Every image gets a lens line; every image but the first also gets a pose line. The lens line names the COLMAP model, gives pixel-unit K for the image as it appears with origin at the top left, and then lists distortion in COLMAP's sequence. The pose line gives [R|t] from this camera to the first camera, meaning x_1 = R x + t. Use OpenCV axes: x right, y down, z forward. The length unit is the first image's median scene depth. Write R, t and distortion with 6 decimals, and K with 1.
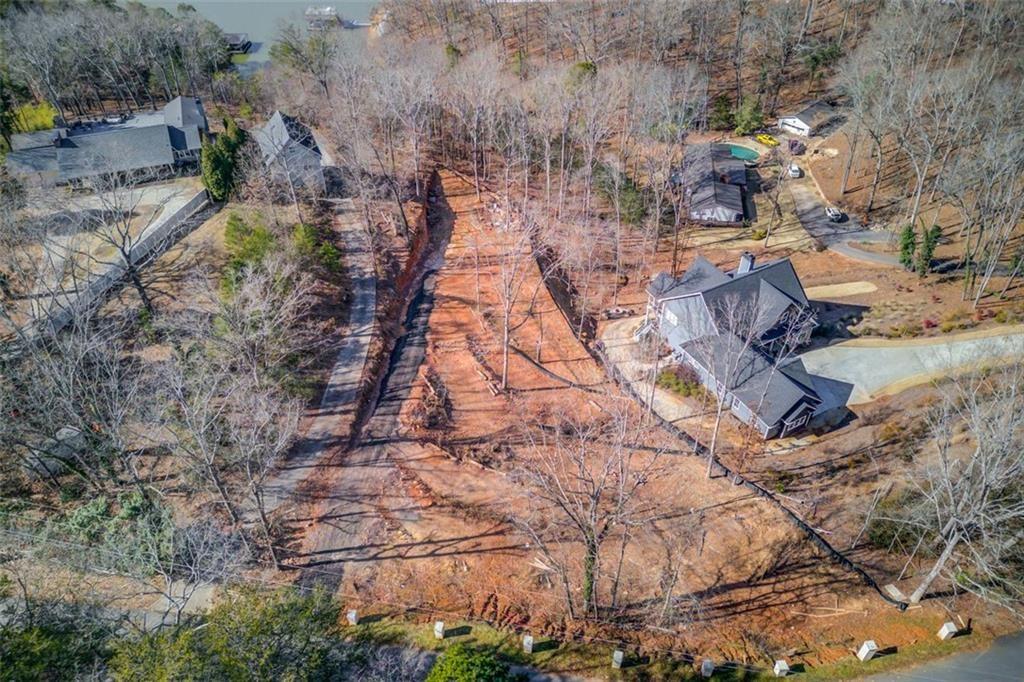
lens RADIAL K [[733.5, 0, 512.0], [0, 733.5, 341.0], [0, 0, 1]] dist [0.113177, -0.137935]
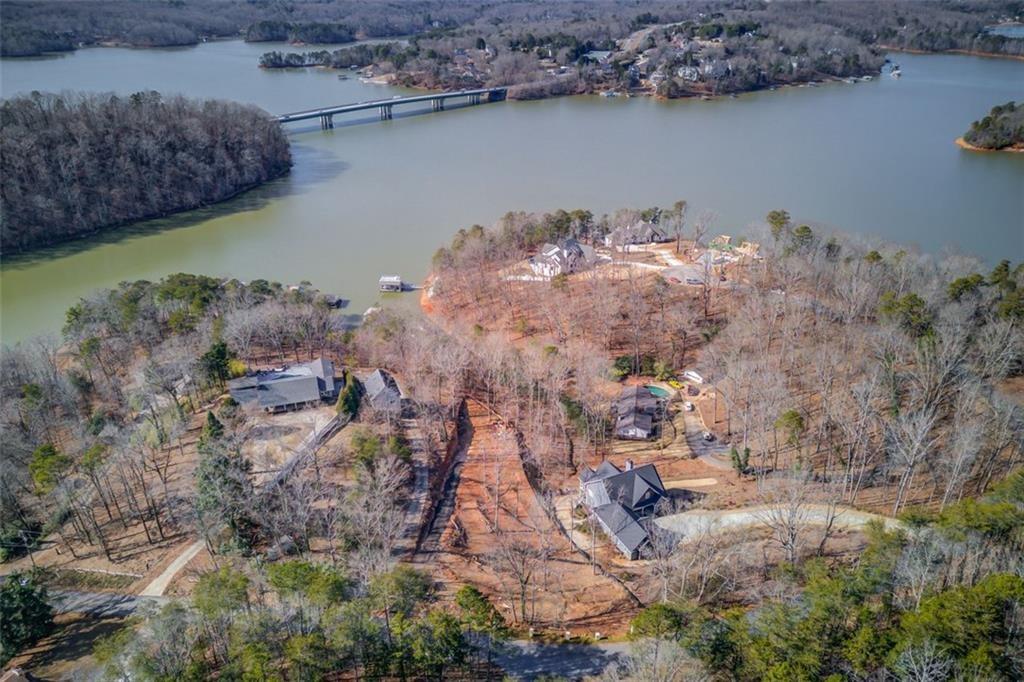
lens RADIAL K [[733.5, 0, 512.0], [0, 733.5, 341.0], [0, 0, 1]] dist [0.113177, -0.137935]
pose [[0.999180, 0.025081, -0.031796, 0.073388], [-0.032226, 0.967914, -0.249208, 0.064114], [0.024526, 0.250028, 0.967928, -0.873711]]
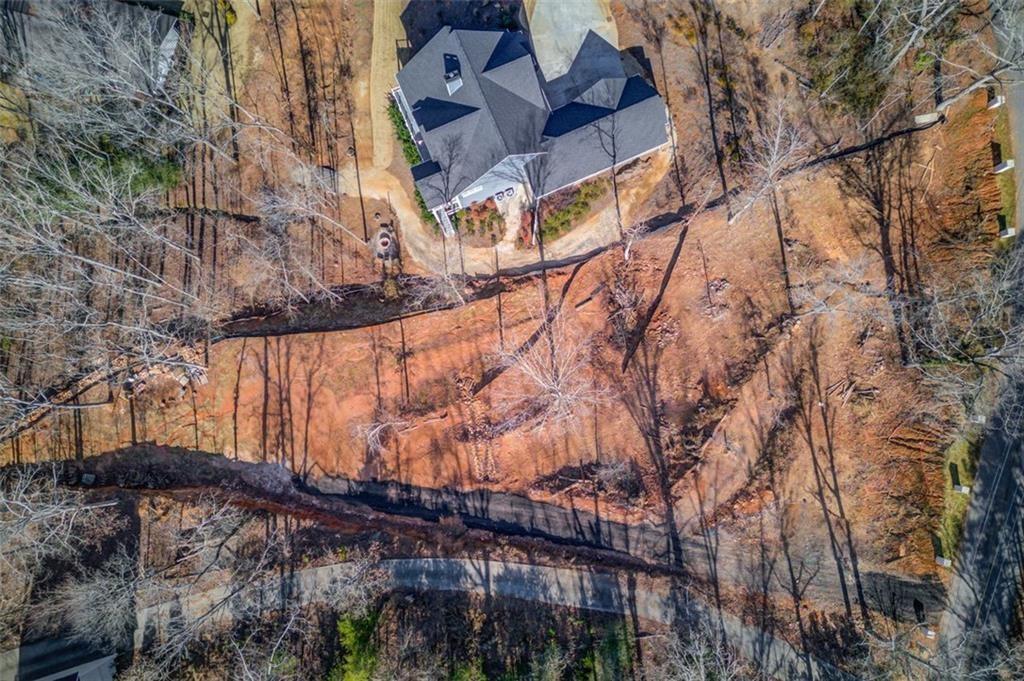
lens RADIAL K [[733.5, 0, 512.0], [0, 733.5, 340.5], [0, 0, 1]] dist [0.113177, -0.137935]
pose [[0.096313, -0.990539, 0.097761, -0.027140], [0.646500, 0.136934, 0.750525, -0.623244], [-0.756810, -0.009083, 0.653571, 0.440387]]
